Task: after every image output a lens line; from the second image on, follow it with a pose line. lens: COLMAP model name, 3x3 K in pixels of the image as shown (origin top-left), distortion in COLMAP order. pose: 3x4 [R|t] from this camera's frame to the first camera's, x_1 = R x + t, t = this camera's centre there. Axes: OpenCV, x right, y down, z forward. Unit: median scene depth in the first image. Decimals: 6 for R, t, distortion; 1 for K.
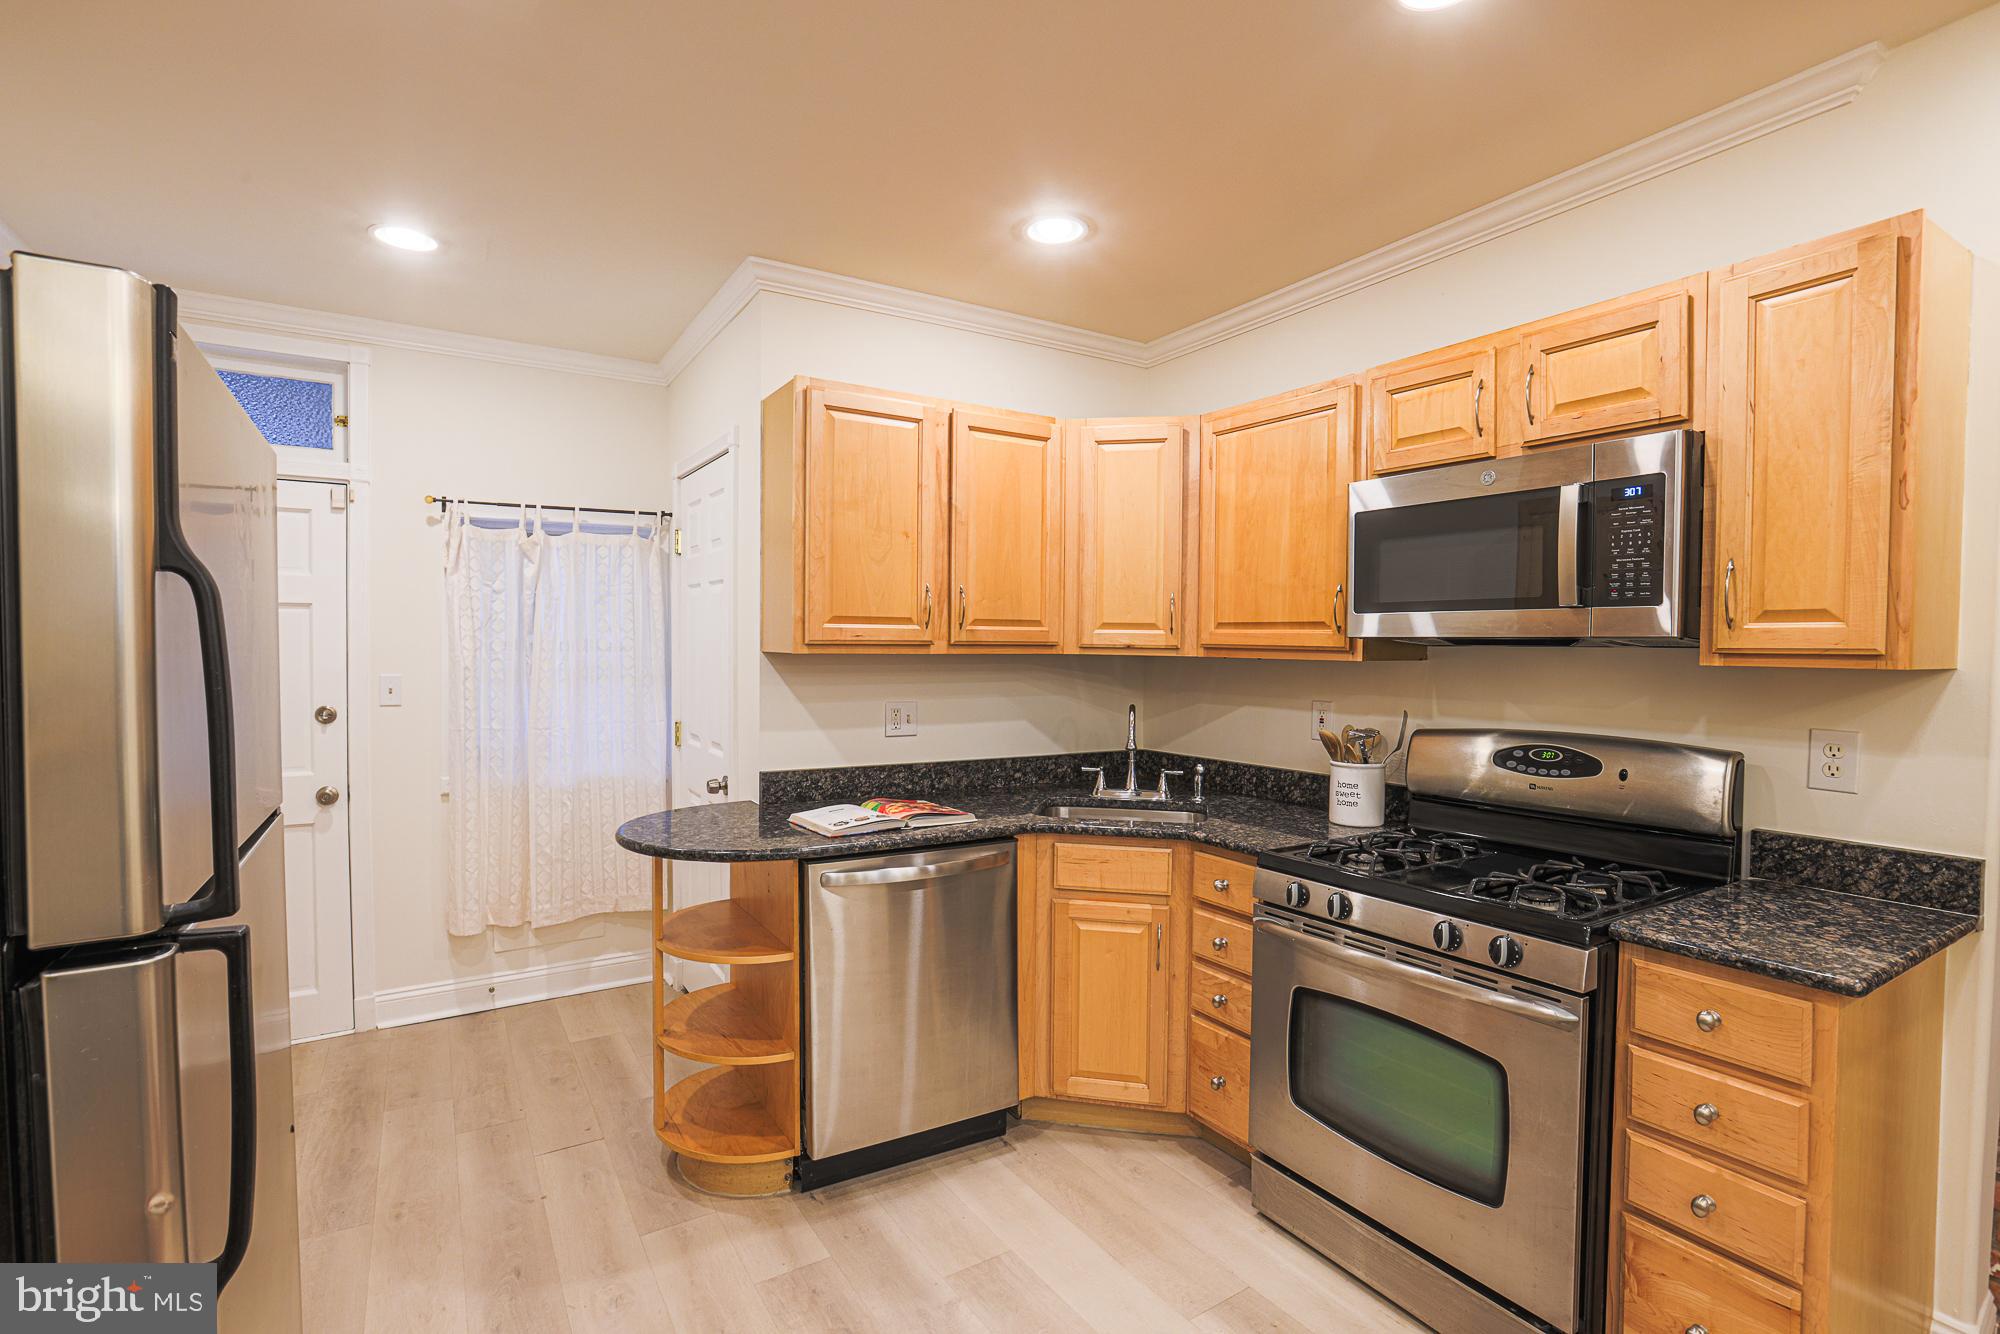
lens RADIAL K [[914.0, 0, 999.5], [0, 914.0, 665.9], [0, 0, 1]] dist [-0.054759, 0.020430]
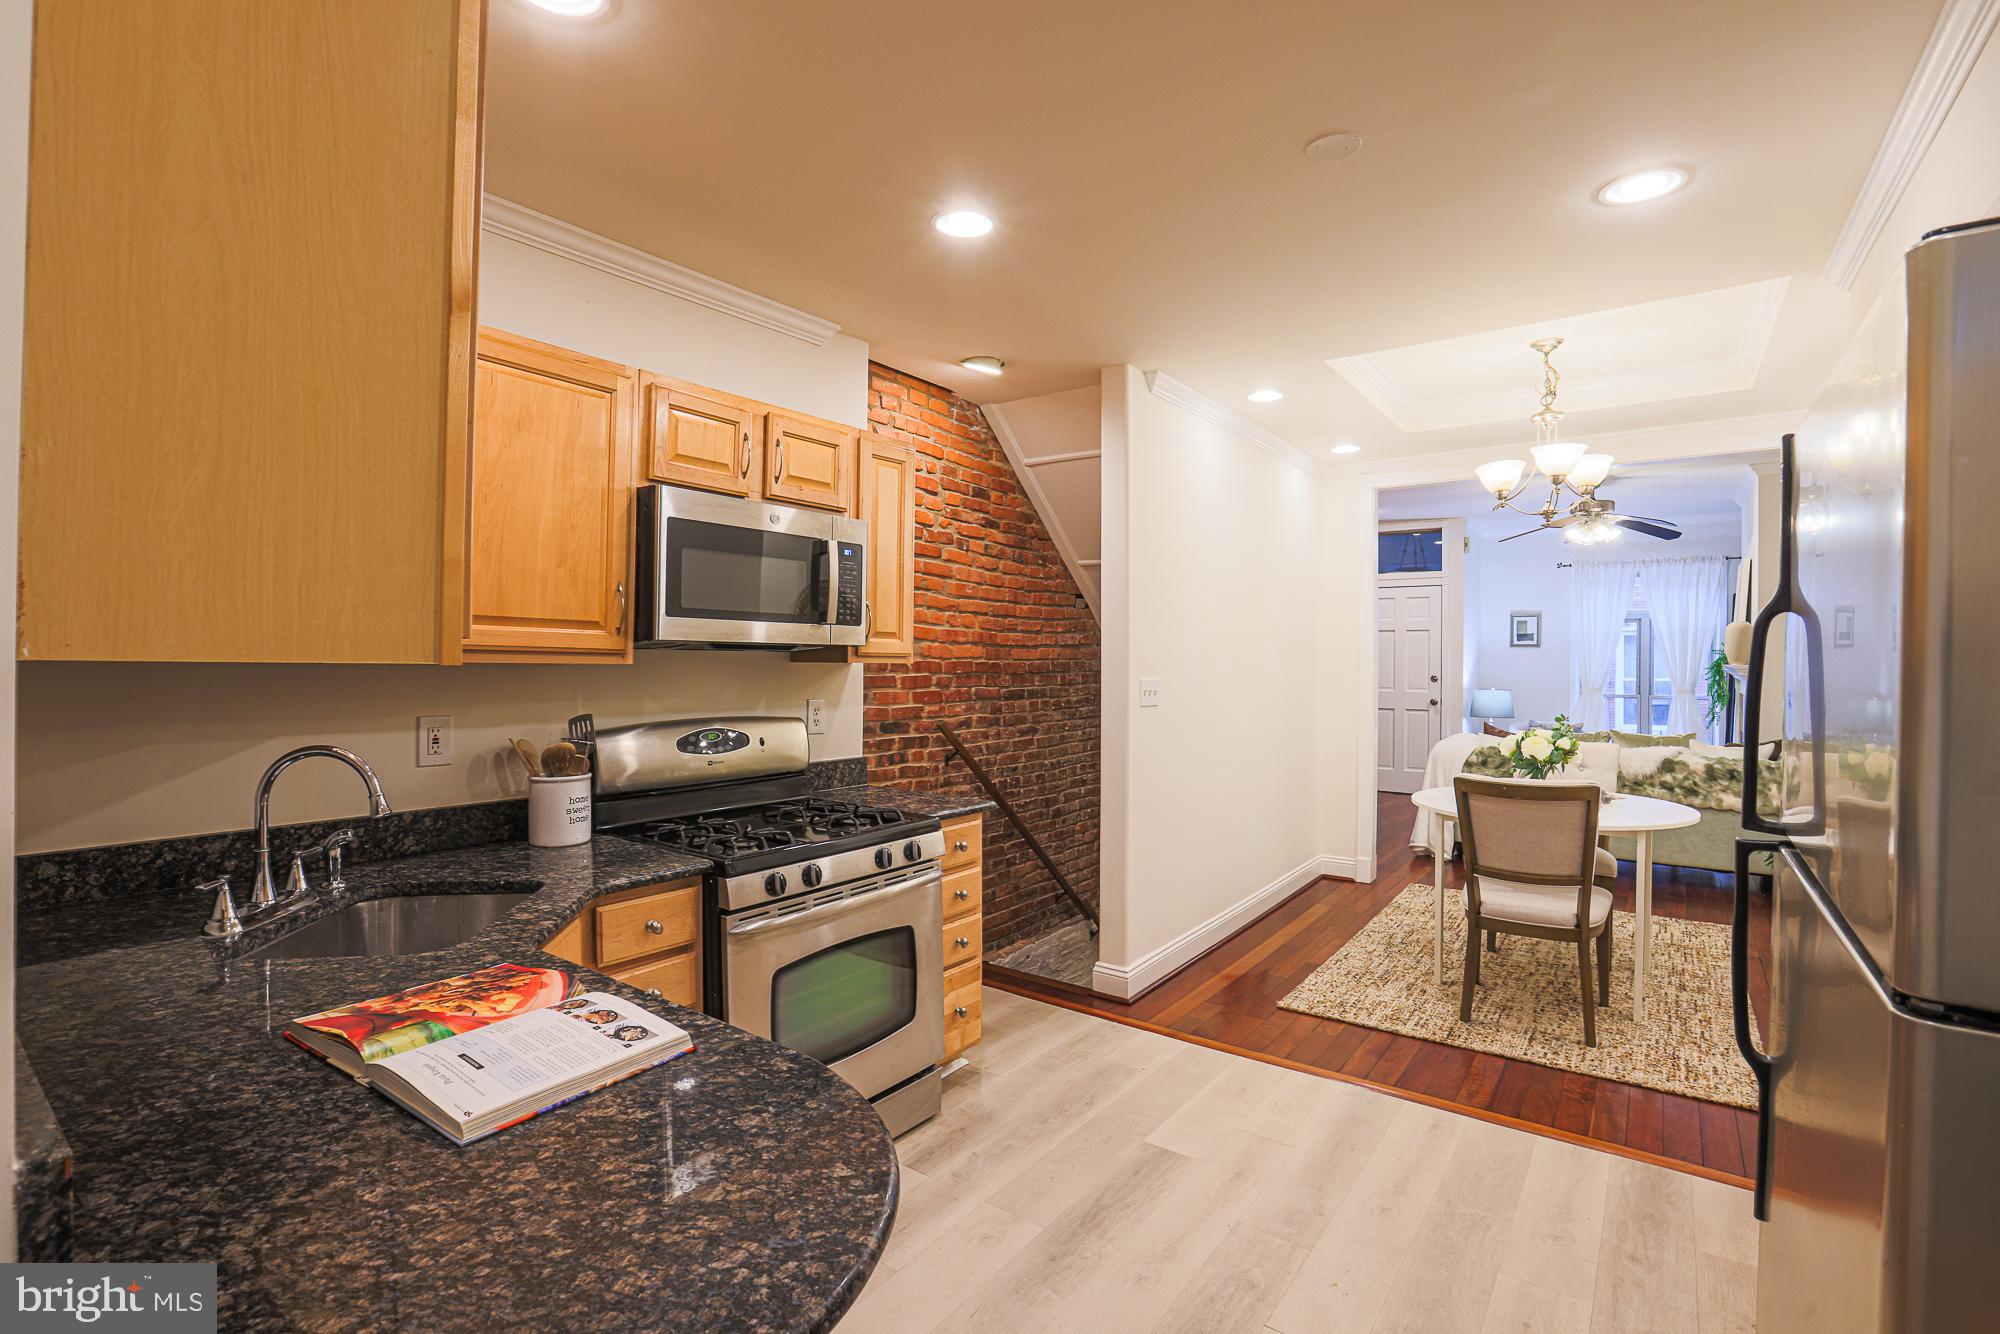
lens RADIAL K [[914.0, 0, 993.0], [0, 914.0, 661.2], [0, 0, 1]] dist [-0.054759, 0.020430]
pose [[-0.351471, -0.009156, 0.936154, -0.617642], [0.010869, 0.999845, 0.013860, -0.016878], [-0.936136, 0.015047, -0.351317, 0.926792]]
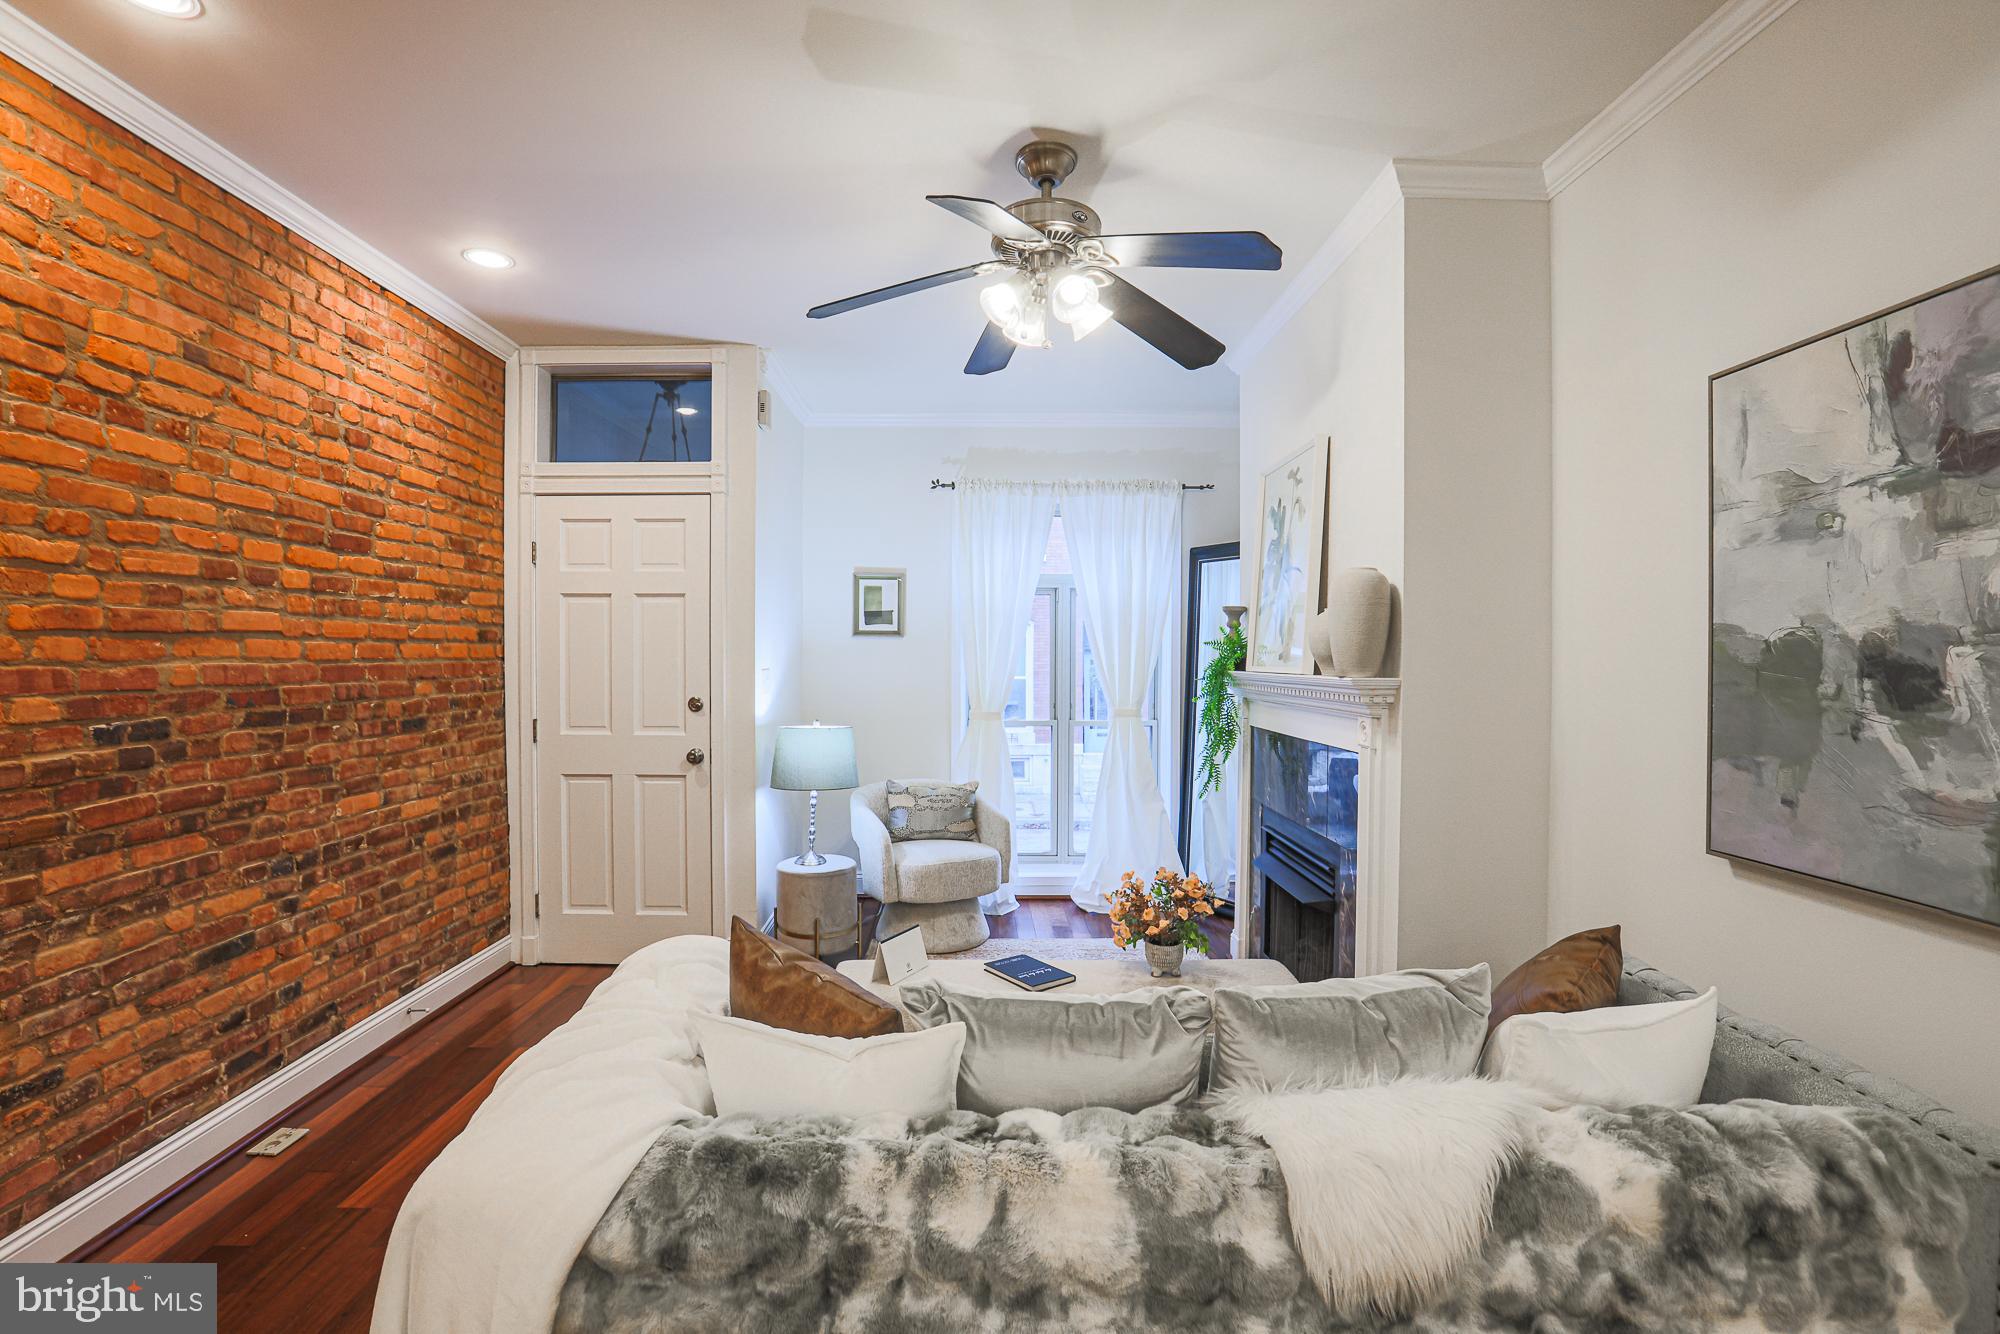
lens RADIAL K [[914.0, 0, 995.5], [0, 914.0, 671.0], [0, 0, 1]] dist [-0.054759, 0.020430]
pose [[-0.852005, -0.015831, 0.523294, 0.789468], [0.002602, 0.999402, 0.034471, 0.007958], [-0.523527, 0.030730, -0.851455, -0.830056]]
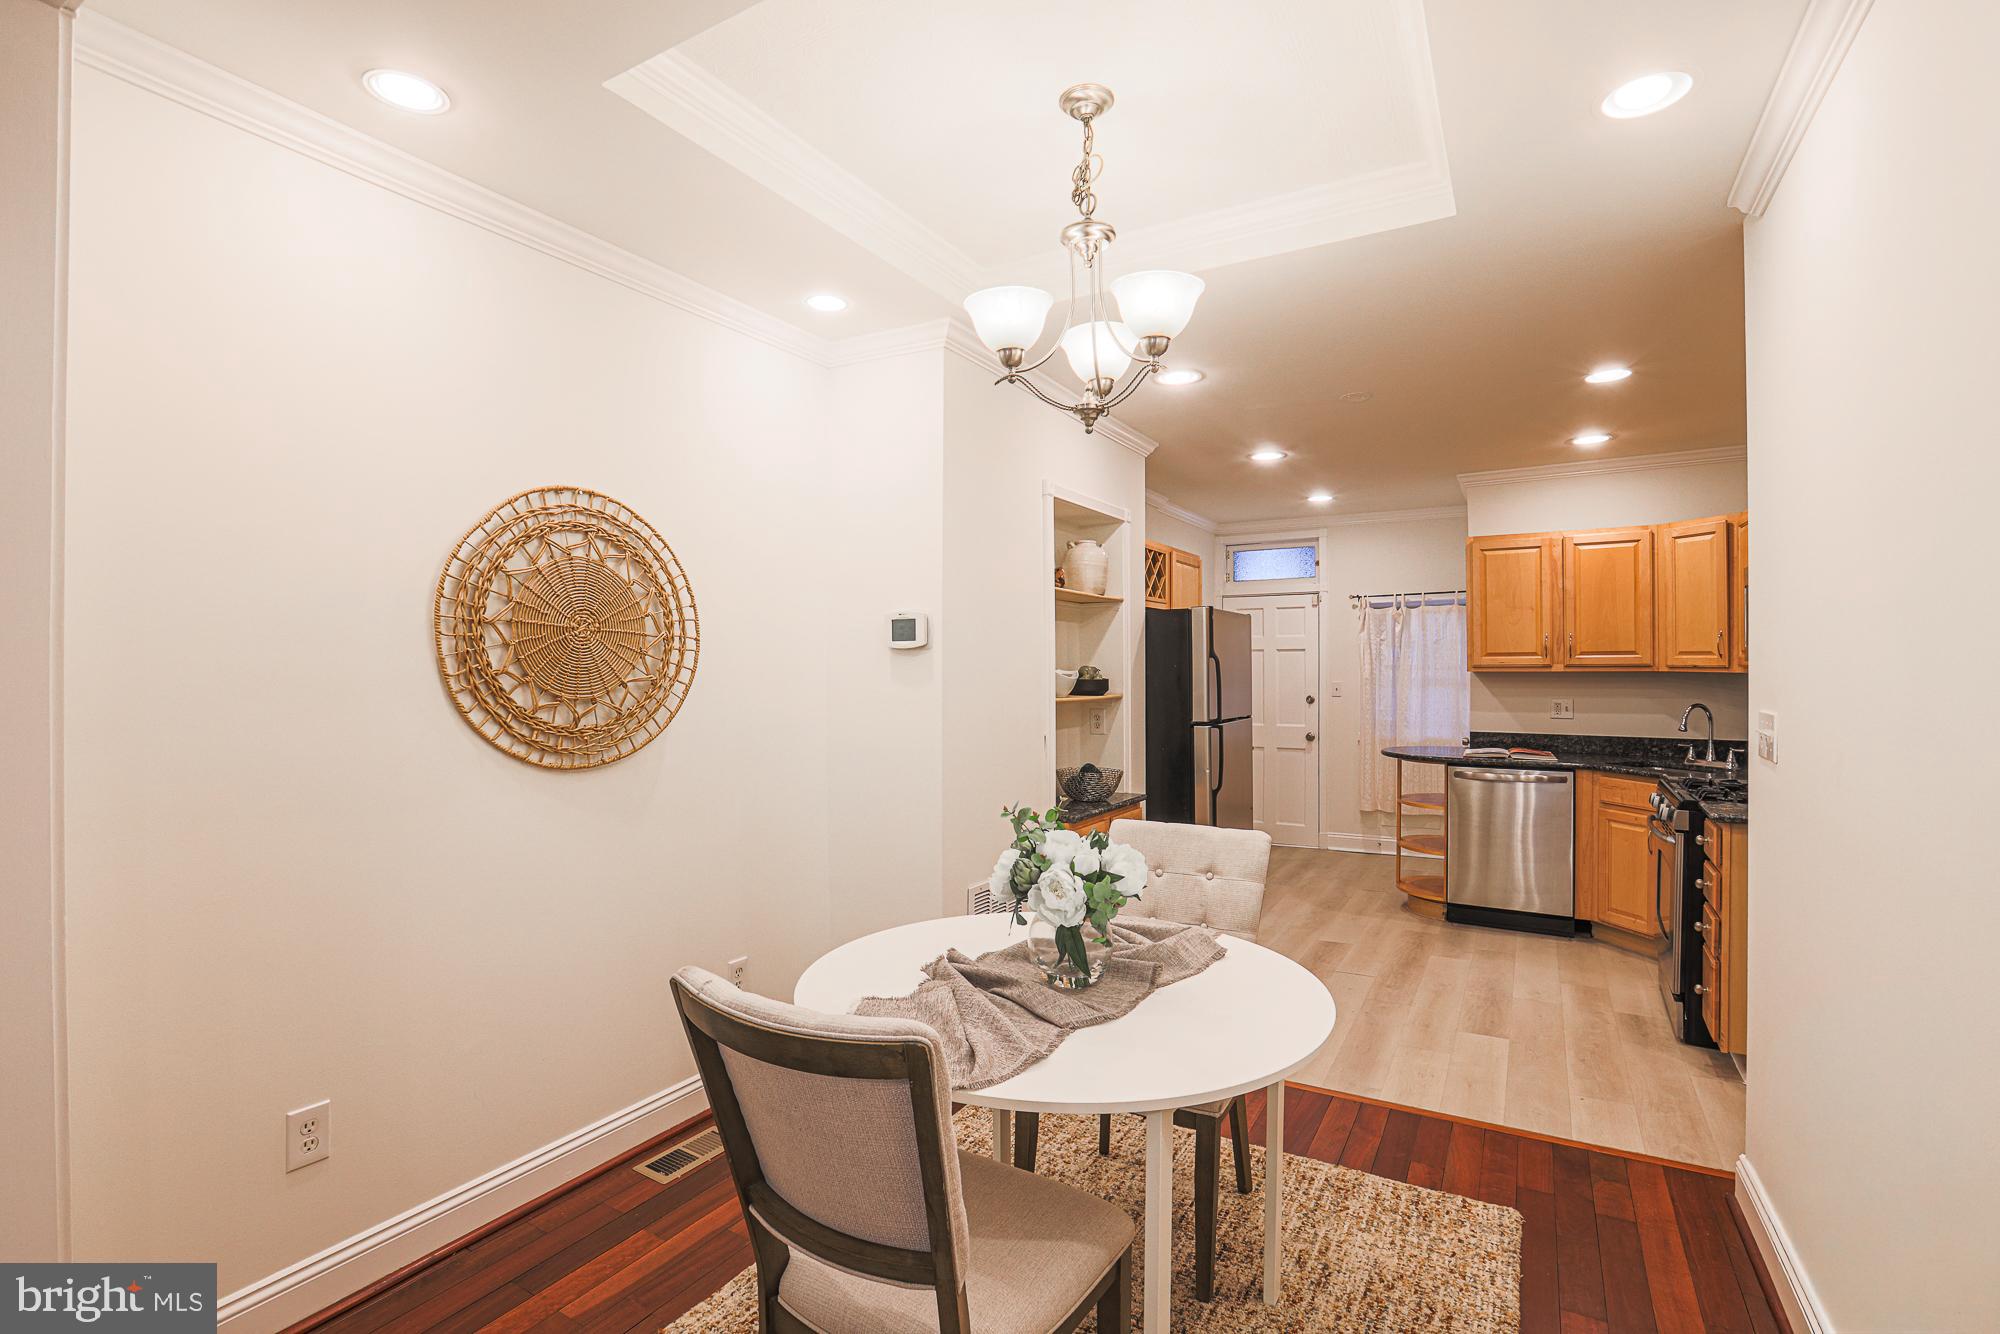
lens RADIAL K [[914.0, 0, 1001.5], [0, 914.0, 671.2], [0, 0, 1]] dist [-0.054759, 0.020430]
pose [[0.454810, -0.001751, -0.890587, 1.112522], [-0.009148, 0.999936, -0.006637, 0.008975], [0.890541, 0.011165, 0.454765, -0.865917]]
